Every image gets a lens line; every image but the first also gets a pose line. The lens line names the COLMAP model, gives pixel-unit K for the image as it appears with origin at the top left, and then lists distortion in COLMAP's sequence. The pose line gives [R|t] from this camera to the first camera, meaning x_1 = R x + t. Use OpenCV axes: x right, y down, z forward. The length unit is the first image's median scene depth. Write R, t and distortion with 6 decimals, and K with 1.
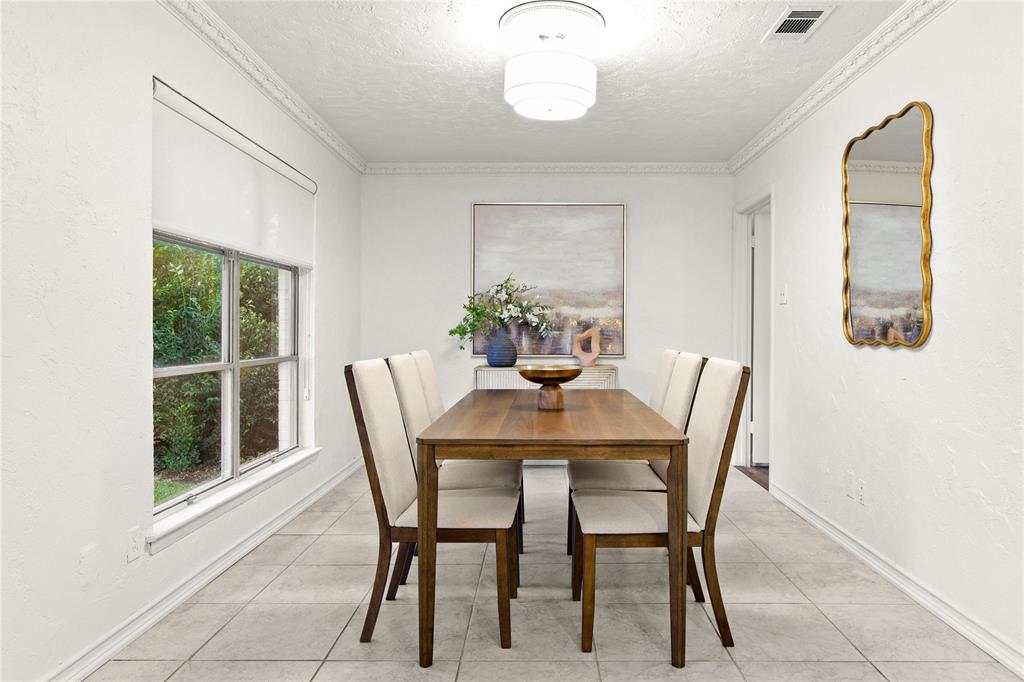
lens RADIAL K [[651.7, 0, 512.0], [0, 651.7, 341.0], [0, 0, 1]] dist [-0.002129, 0.002026]
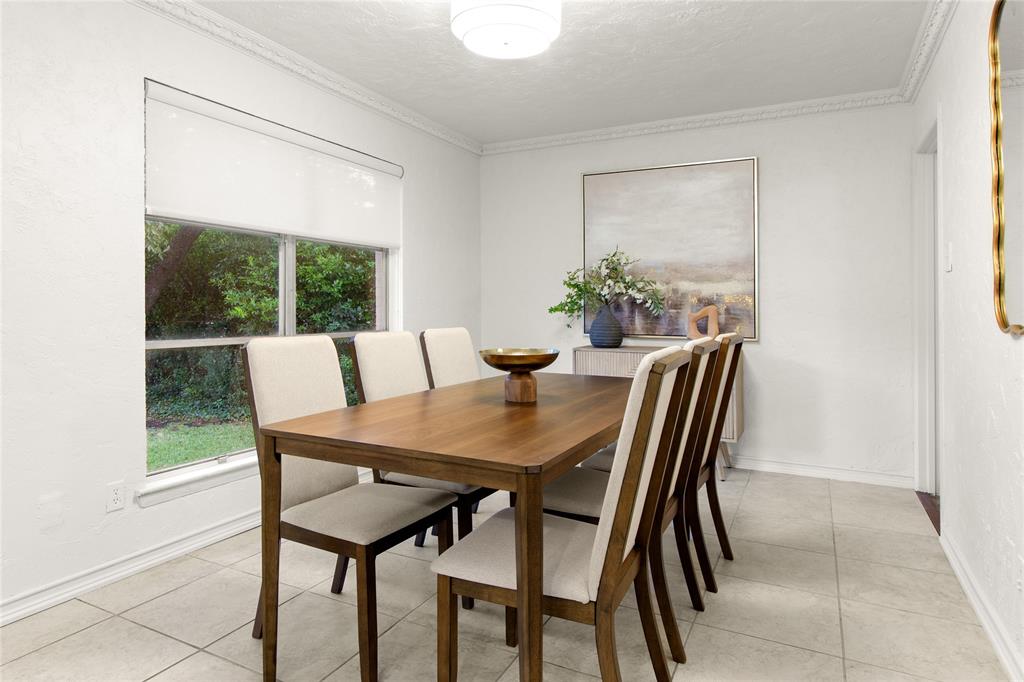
lens RADIAL K [[582.8, 0, 518.5], [0, 582.8, 309.7], [0, 0, 1]] dist [0.000687, 0.000736]
pose [[0.894648, 0.006274, -0.446728, 0.242507], [-0.012960, 0.999845, -0.011912, -0.002543], [0.446584, 0.016446, 0.894591, 0.205521]]
